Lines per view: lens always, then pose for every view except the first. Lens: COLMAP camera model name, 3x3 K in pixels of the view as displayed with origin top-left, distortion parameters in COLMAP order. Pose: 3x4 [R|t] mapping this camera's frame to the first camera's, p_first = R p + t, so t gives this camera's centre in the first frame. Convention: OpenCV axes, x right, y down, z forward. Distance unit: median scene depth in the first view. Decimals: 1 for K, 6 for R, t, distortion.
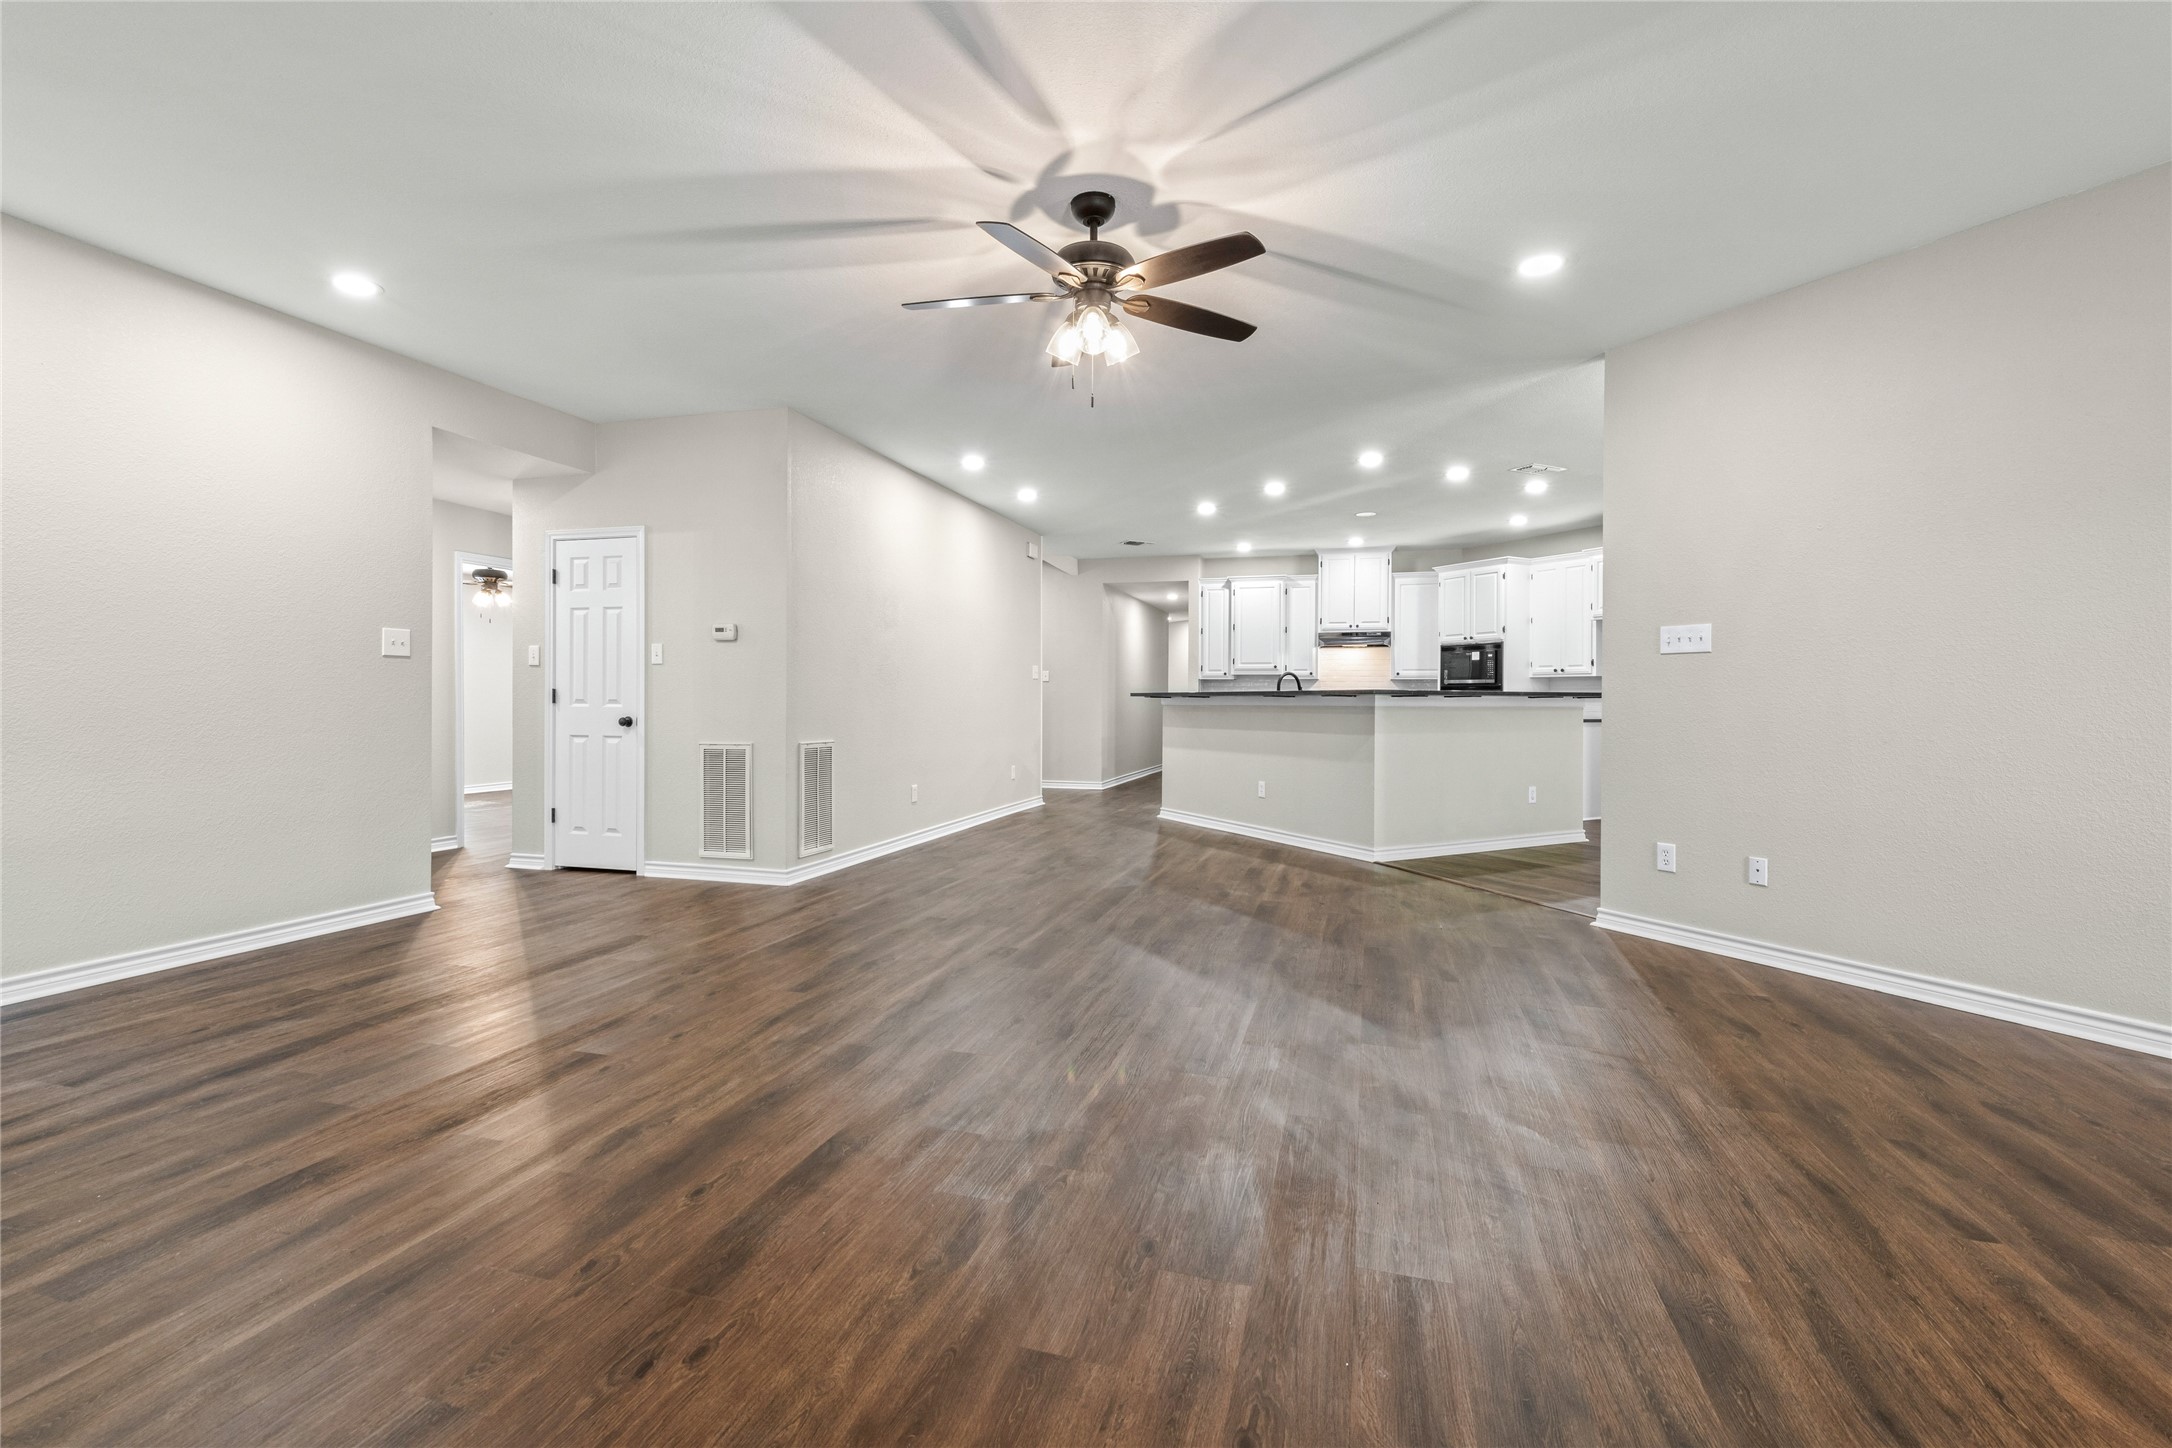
lens RADIAL K [[955.1, 0, 1094.7], [0, 955.1, 711.0], [0, 0, 1]] dist [0.012179, -0.002039]
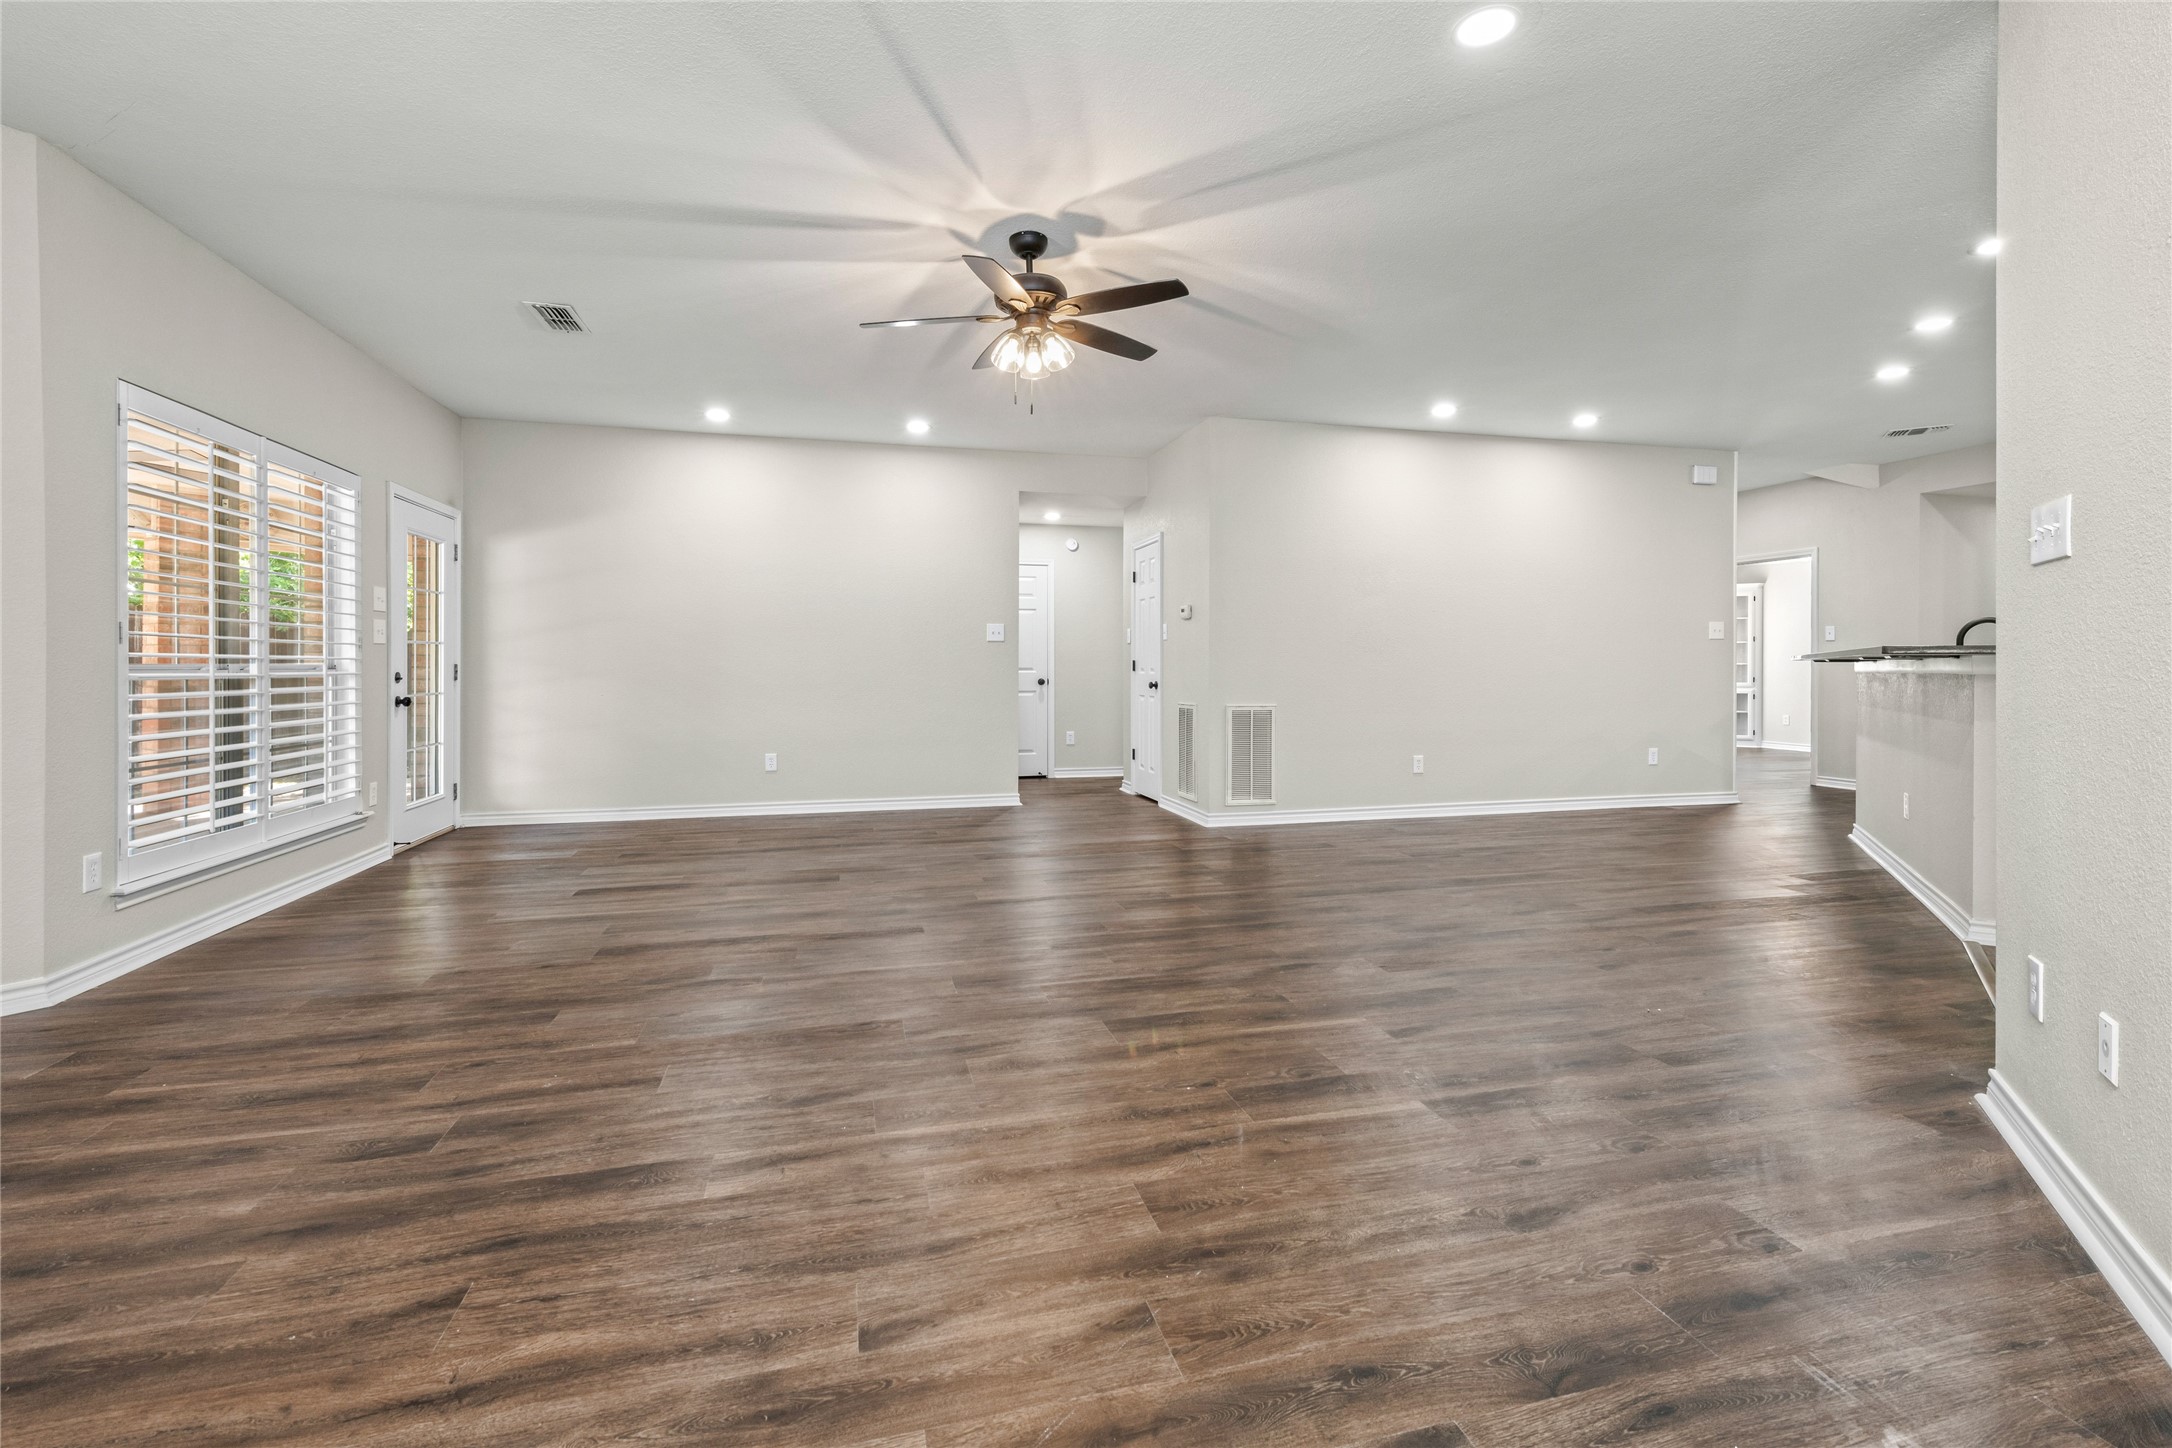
lens RADIAL K [[955.1, 0, 1074.7], [0, 955.1, 684.4], [0, 0, 1]] dist [0.012179, -0.002039]
pose [[0.508094, 0.010756, -0.861234, 0.551158], [-0.005724, 0.999942, 0.009111, -0.000767], [0.861282, 0.000300, 0.508126, 0.244235]]
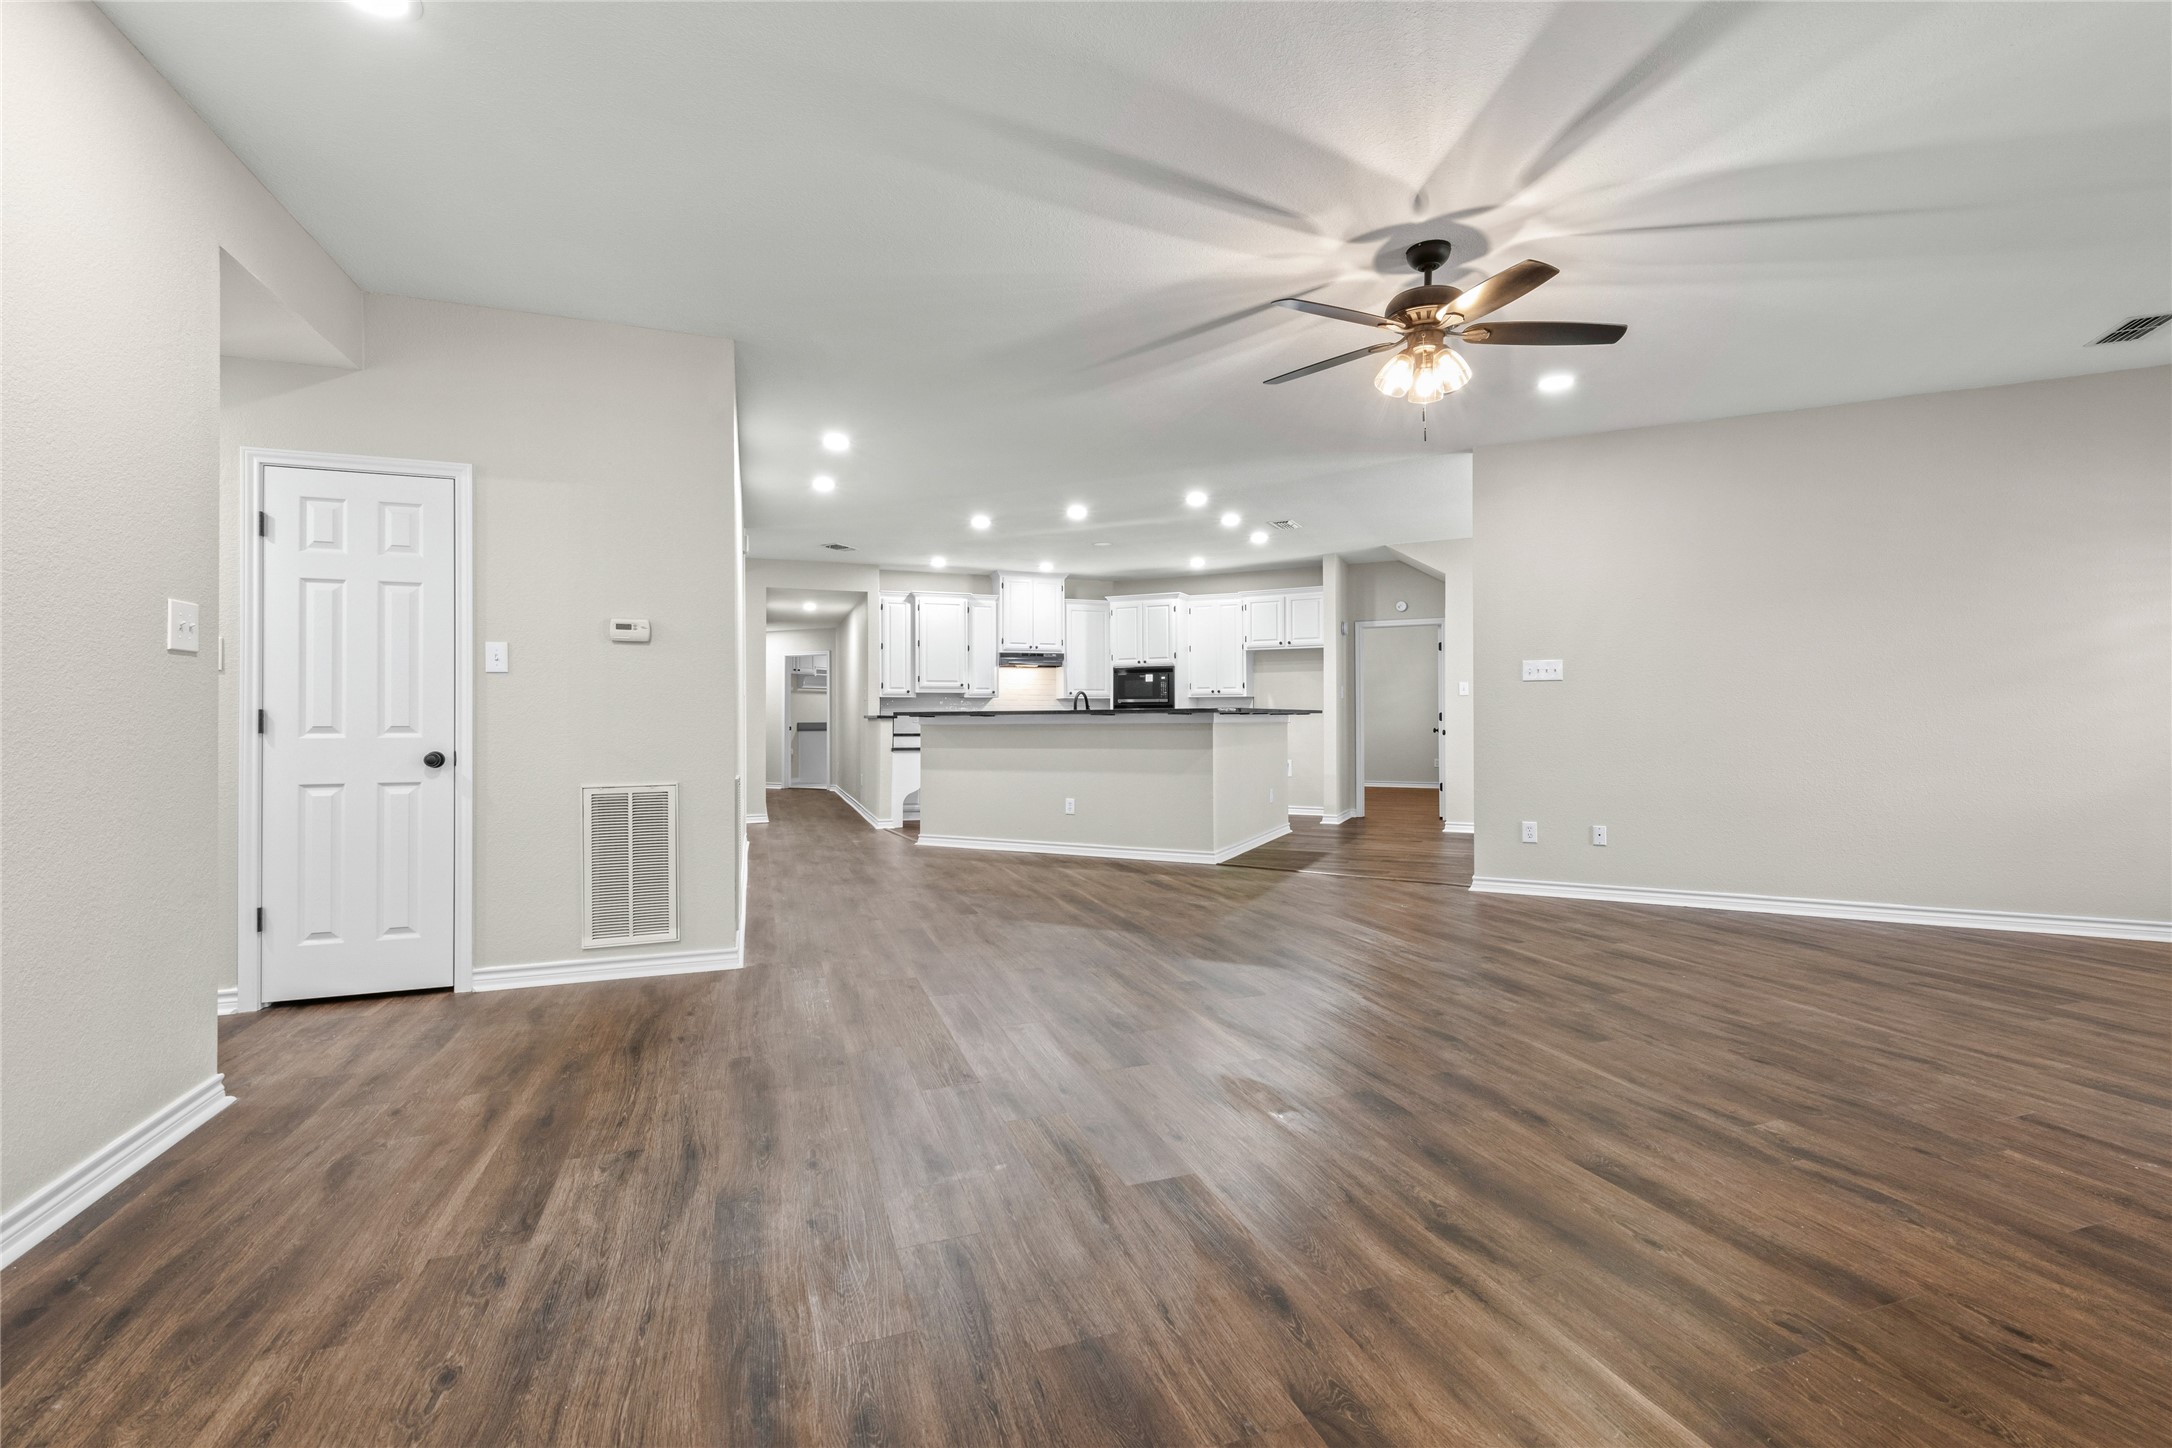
lens RADIAL K [[955.1, 0, 1114.2], [0, 955.1, 721.3], [0, 0, 1]] dist [0.012179, -0.002039]
pose [[0.805050, -0.010575, 0.593113, -0.488819], [0.015249, 0.999880, -0.002870, -0.005969], [-0.593011, 0.011355, 0.805114, 0.191261]]
